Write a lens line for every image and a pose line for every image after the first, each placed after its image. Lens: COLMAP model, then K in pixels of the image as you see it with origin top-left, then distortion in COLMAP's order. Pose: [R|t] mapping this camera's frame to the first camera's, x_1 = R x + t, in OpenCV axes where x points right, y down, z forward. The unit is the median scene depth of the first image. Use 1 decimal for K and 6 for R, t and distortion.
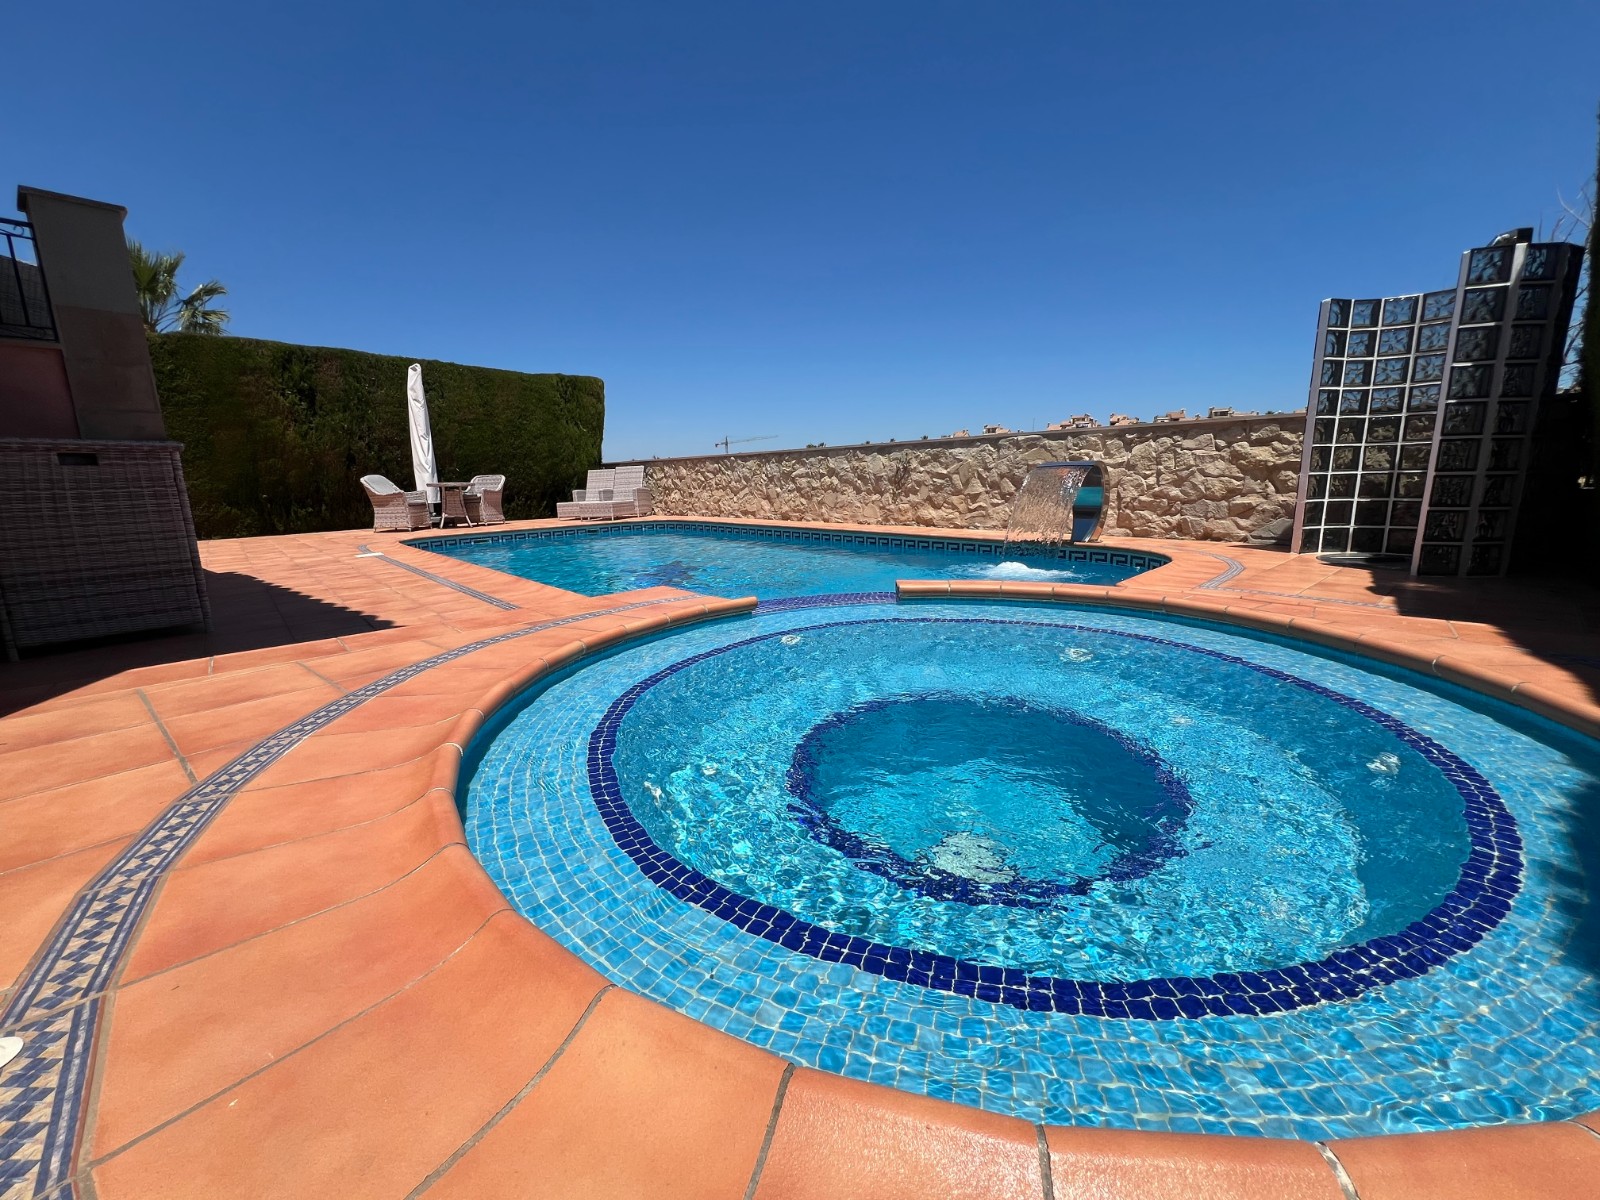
lens RADIAL K [[641.6, 0, 799.0], [0, 641.6, 598.2], [0, 0, 1]] dist [-0.002526, 0.000290]
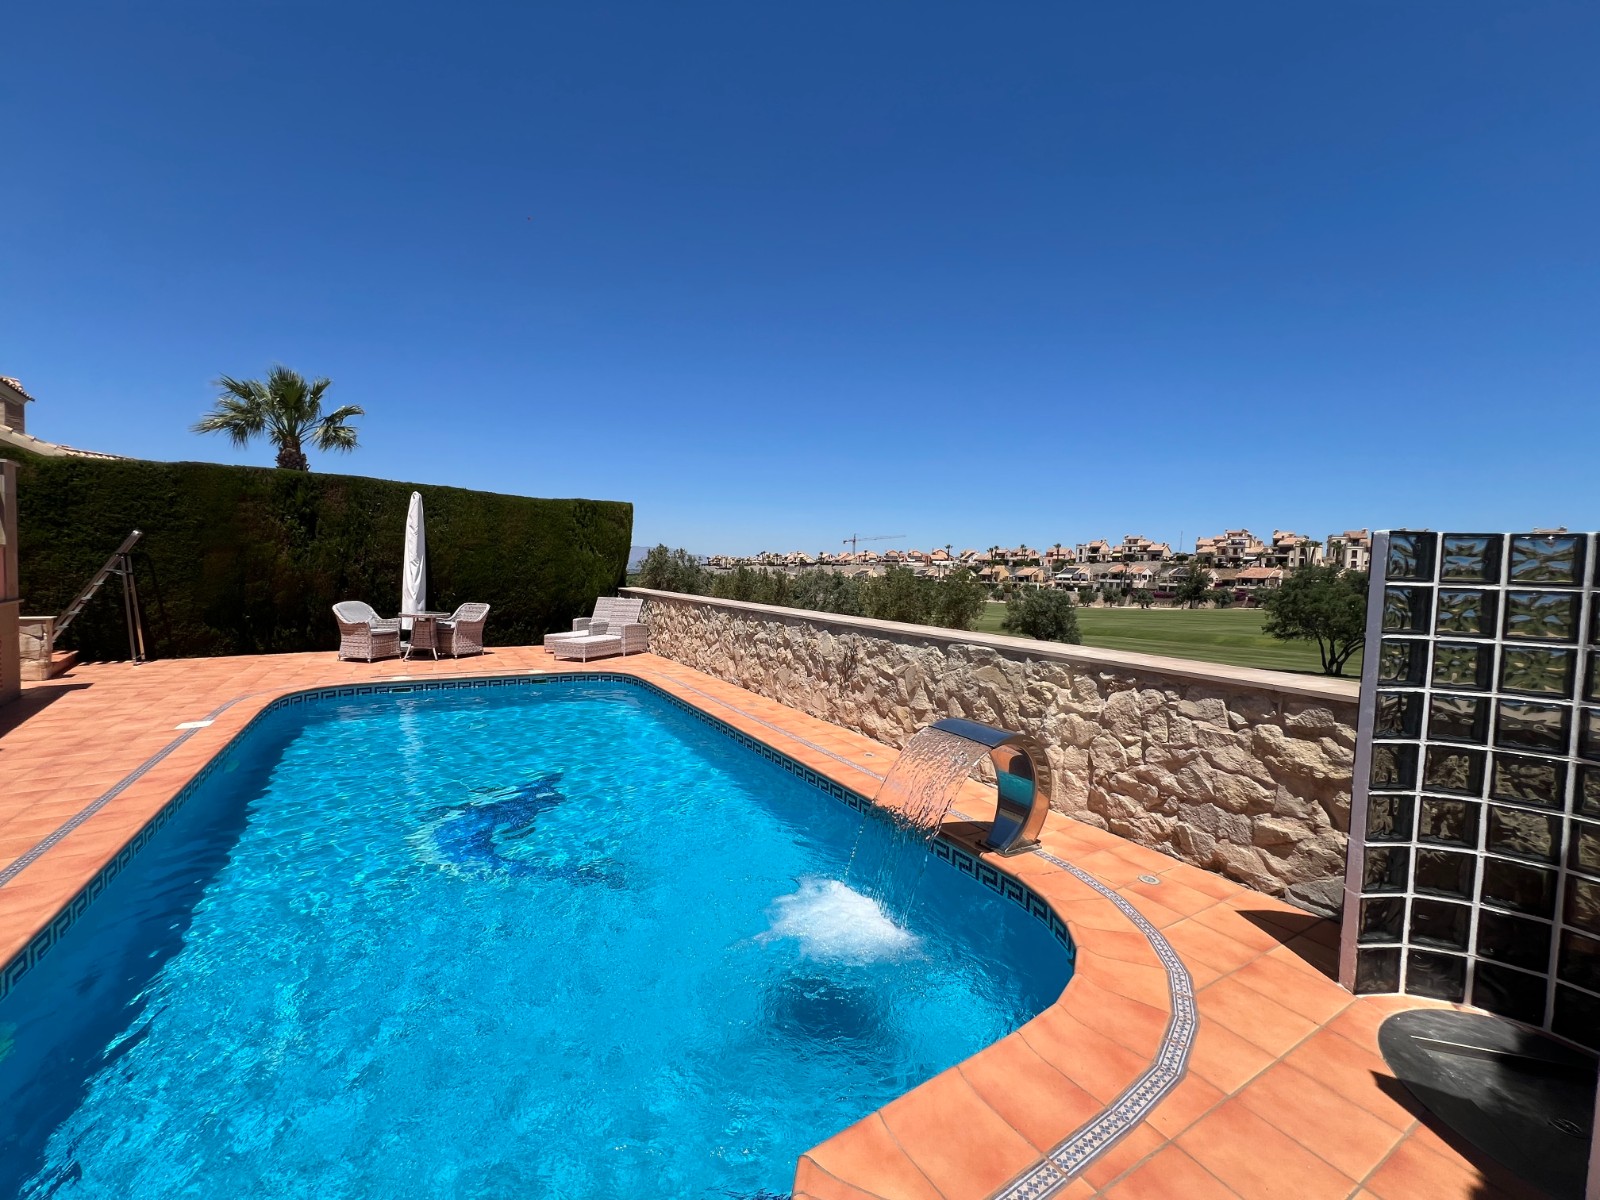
lens RADIAL K [[641.6, 0, 799.0], [0, 641.6, 598.2], [0, 0, 1]] dist [-0.002526, 0.000290]
pose [[0.978898, 0.065608, -0.193531, 0.441057], [-0.093092, 0.986254, -0.136520, -0.284305], [0.181914, 0.151655, 0.971549, 0.385671]]
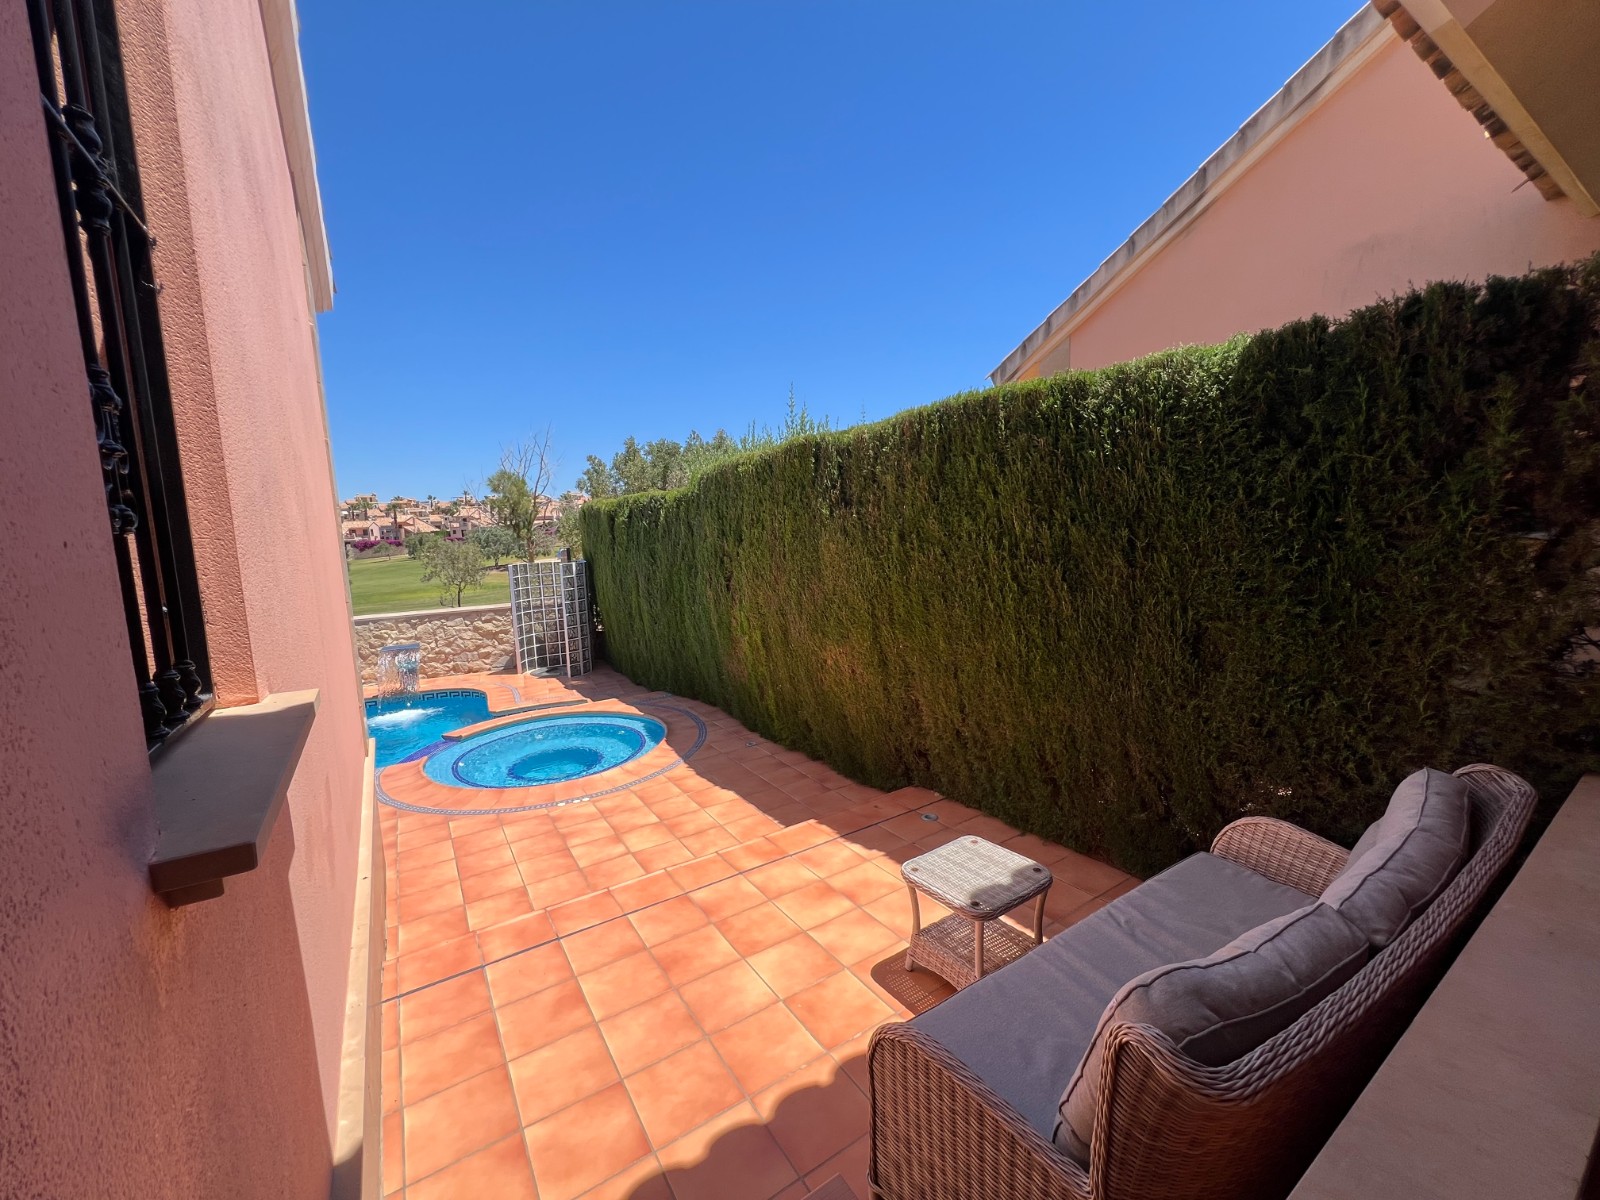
lens RADIAL K [[641.6, 0, 799.0], [0, 641.6, 598.2], [0, 0, 1]] dist [-0.002526, 0.000290]
pose [[0.307917, -0.096809, 0.946475, -1.020230], [0.214046, 0.976356, 0.030230, -0.194239], [-0.927023, 0.193281, 0.321358, -0.660114]]
